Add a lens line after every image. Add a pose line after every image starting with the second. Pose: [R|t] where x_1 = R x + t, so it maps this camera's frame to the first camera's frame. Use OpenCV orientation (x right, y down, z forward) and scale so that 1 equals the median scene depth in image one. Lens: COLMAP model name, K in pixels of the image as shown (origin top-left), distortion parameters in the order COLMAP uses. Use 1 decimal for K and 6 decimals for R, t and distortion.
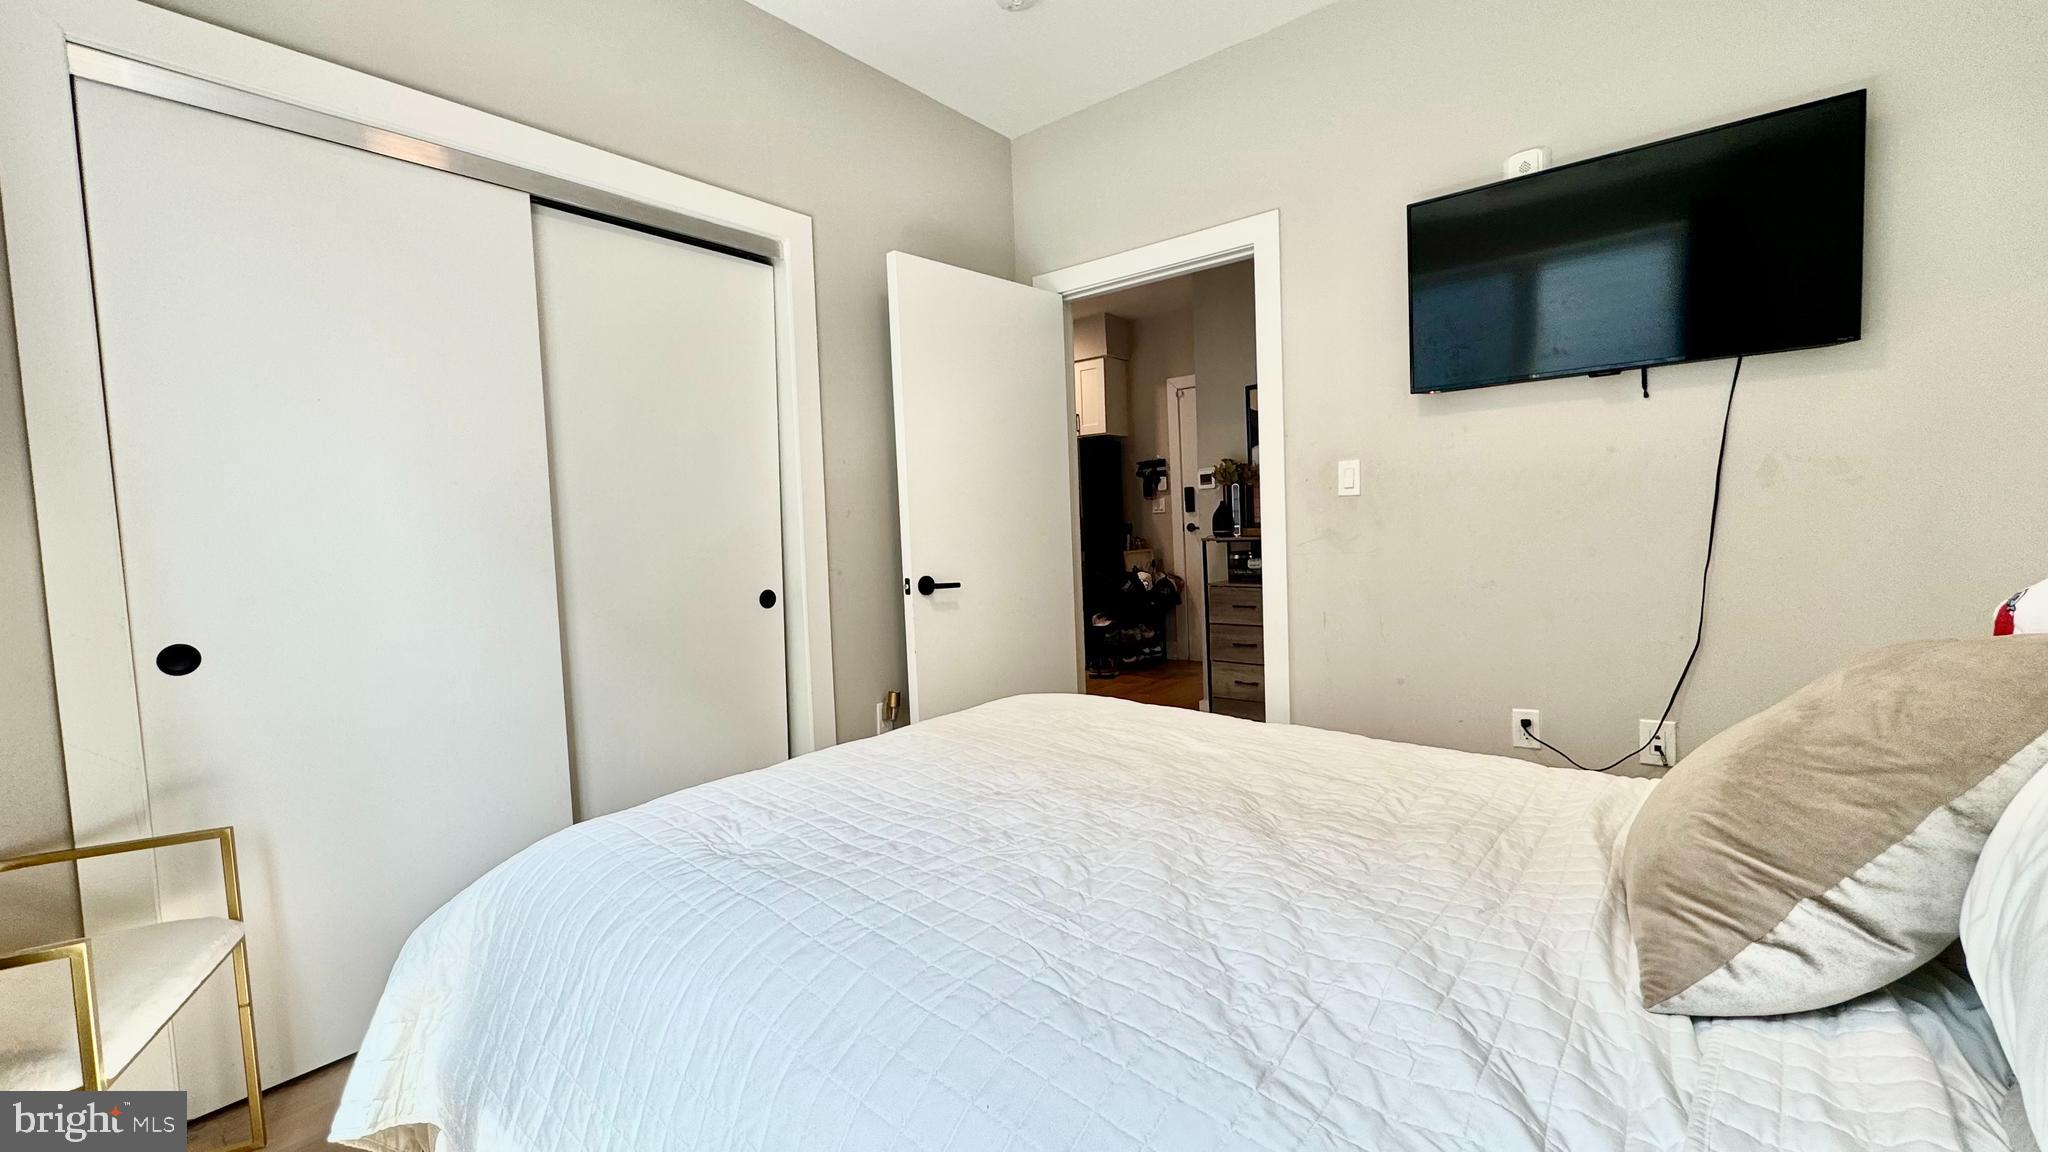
lens RADIAL K [[815.2, 0, 1024.0], [0, 815.2, 576.0], [0, 0, 1]] dist [-0.002316, -0.000072]
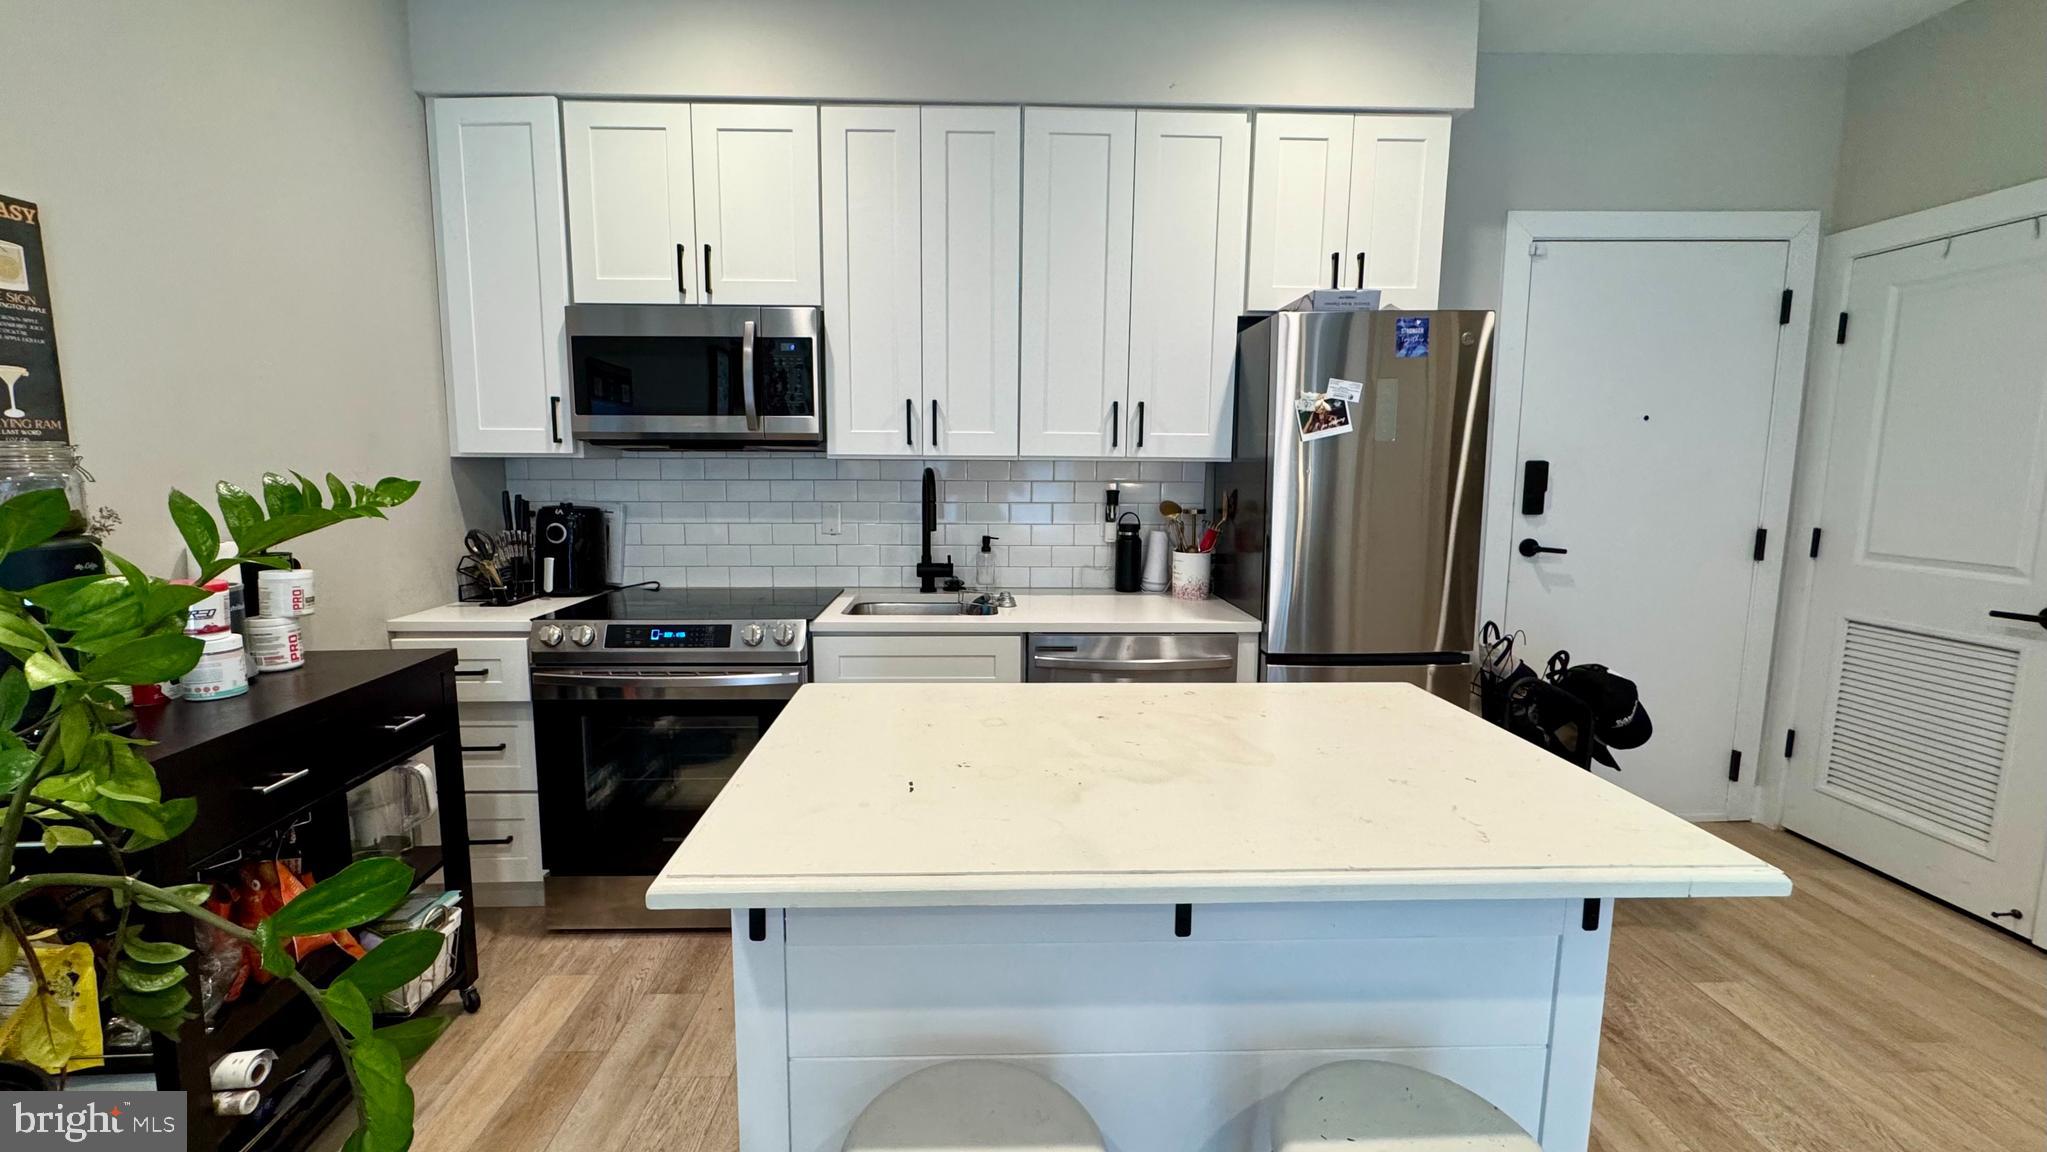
lens RADIAL K [[845.2, 0, 1000.0], [0, 845.2, 570.0], [0, 0, 1]] dist [-0.003676, -0.000263]
pose [[0.755723, -0.039252, 0.653714, -0.335644], [0.008501, 0.998706, 0.050139, -0.072740], [-0.654836, -0.032334, 0.755079, 0.823416]]
